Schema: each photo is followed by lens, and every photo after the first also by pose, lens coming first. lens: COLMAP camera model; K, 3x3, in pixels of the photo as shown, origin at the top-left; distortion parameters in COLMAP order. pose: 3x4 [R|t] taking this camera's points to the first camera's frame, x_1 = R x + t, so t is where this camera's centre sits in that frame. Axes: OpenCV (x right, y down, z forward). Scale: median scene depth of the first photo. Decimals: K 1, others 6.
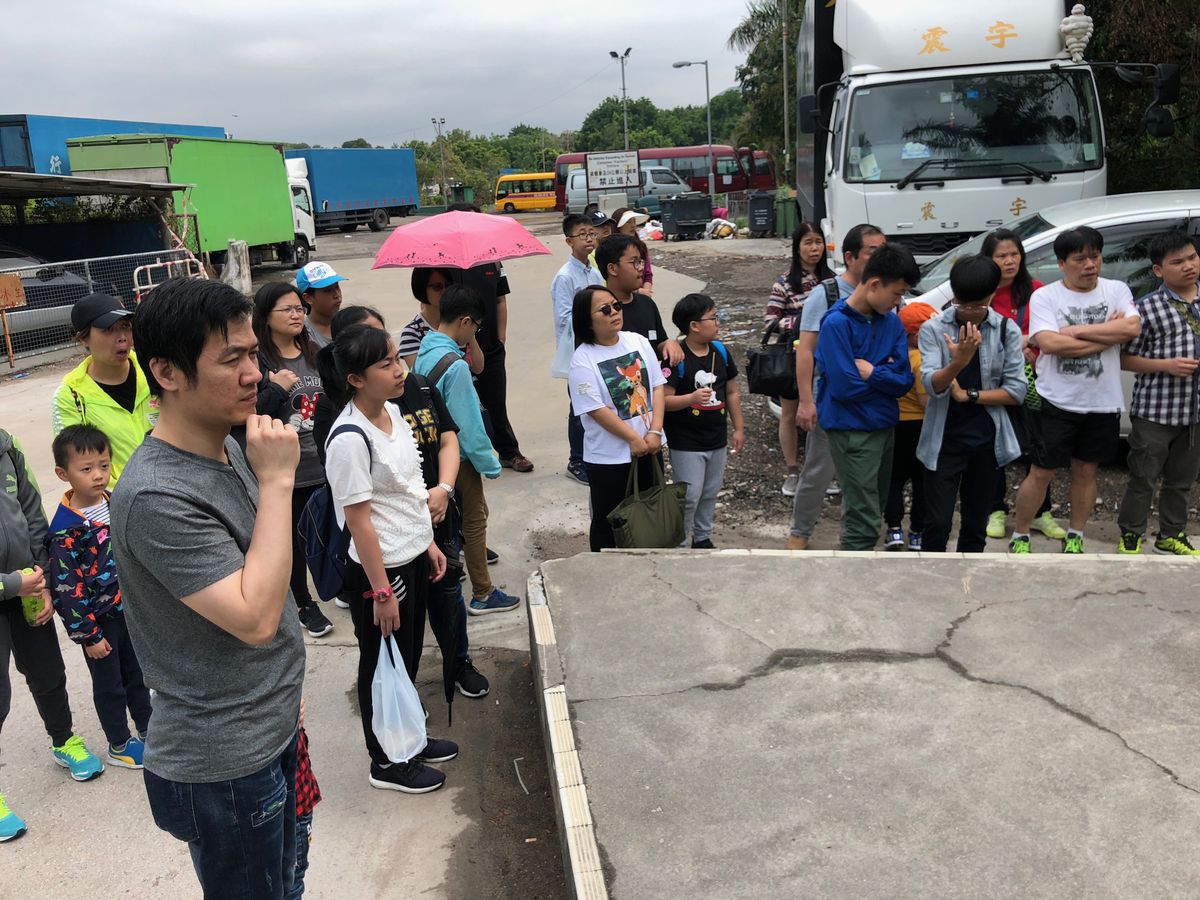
lens RADIAL K [[974.4, 0, 600.0], [0, 974.4, 450.0], [0, 0, 1]] dist [0.030152, -0.016112]
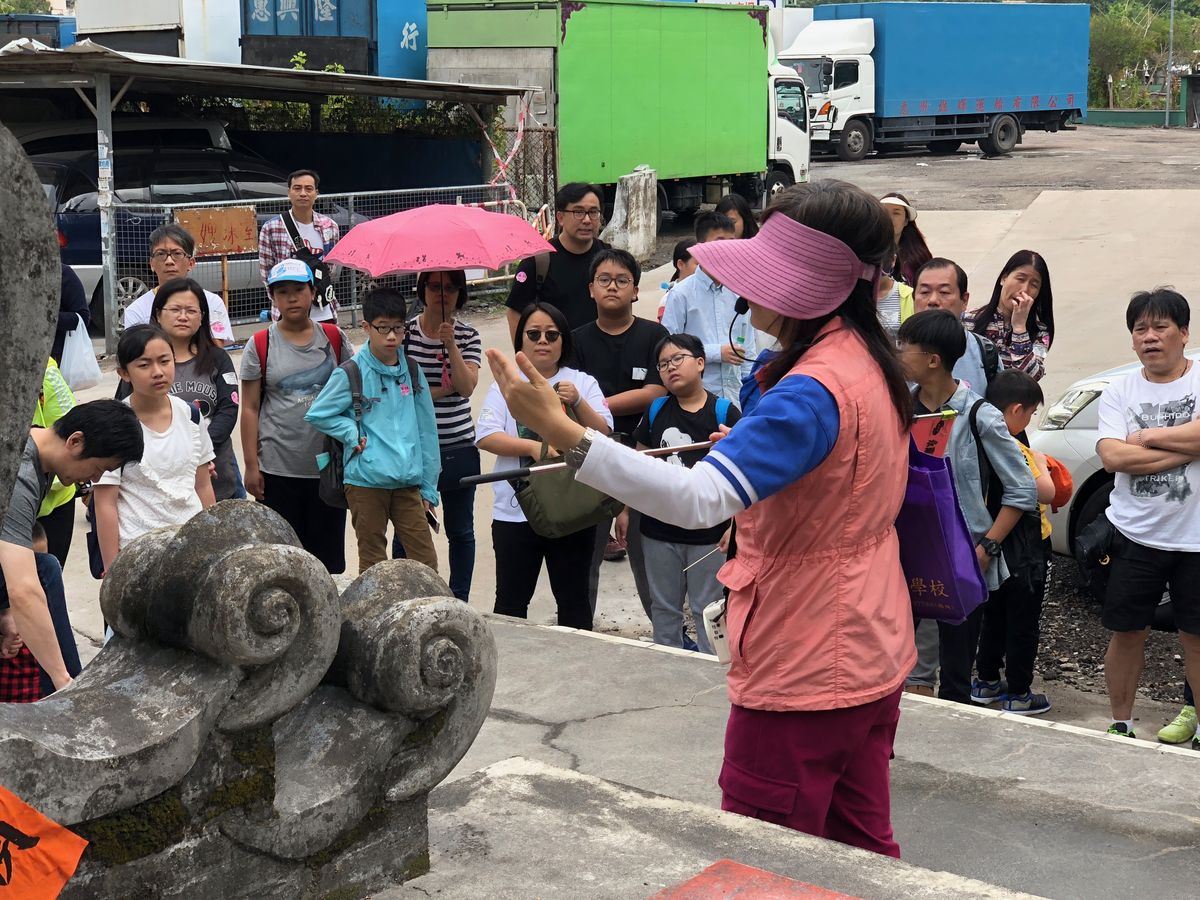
lens RADIAL K [[1933.4, 0, 600.0], [0, 1933.4, 450.0], [0, 0, 1]] dist [0.036938, 0.128807]
pose [[0.899038, 0.128688, -0.418532, 0.131322], [-0.156098, 0.987231, -0.031762, -0.000295], [0.409101, 0.093887, 0.907646, -0.083359]]
